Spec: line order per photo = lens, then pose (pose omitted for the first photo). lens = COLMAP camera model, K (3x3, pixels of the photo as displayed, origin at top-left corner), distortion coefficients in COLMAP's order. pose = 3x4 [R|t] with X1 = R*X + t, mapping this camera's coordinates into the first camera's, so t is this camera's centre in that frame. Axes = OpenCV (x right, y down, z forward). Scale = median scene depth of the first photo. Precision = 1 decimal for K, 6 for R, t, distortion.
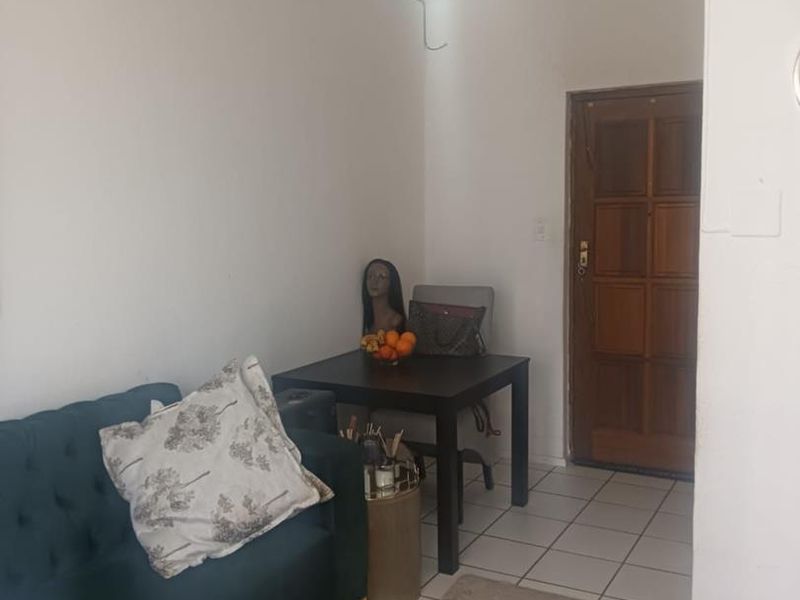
lens RADIAL K [[834.0, 0, 403.8], [0, 834.0, 298.6], [0, 0, 1]] dist [0.121069, 0.000000]
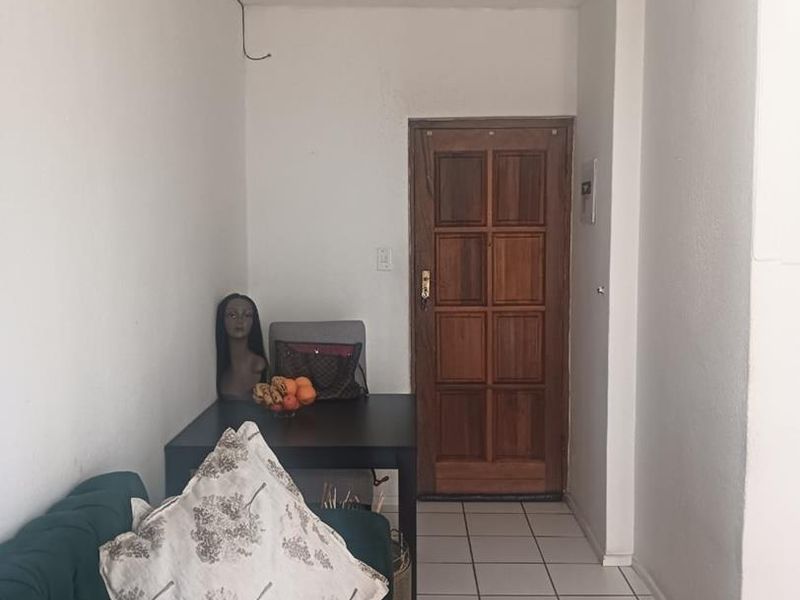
lens RADIAL K [[834.0, 0, 399.4], [0, 834.0, 303.3], [0, 0, 1]] dist [0.121069, 0.000000]
pose [[0.888593, -0.031367, 0.457623, -0.275692], [0.043888, 0.998896, -0.016752, -0.016135], [-0.456593, 0.034970, 0.888988, 0.156375]]
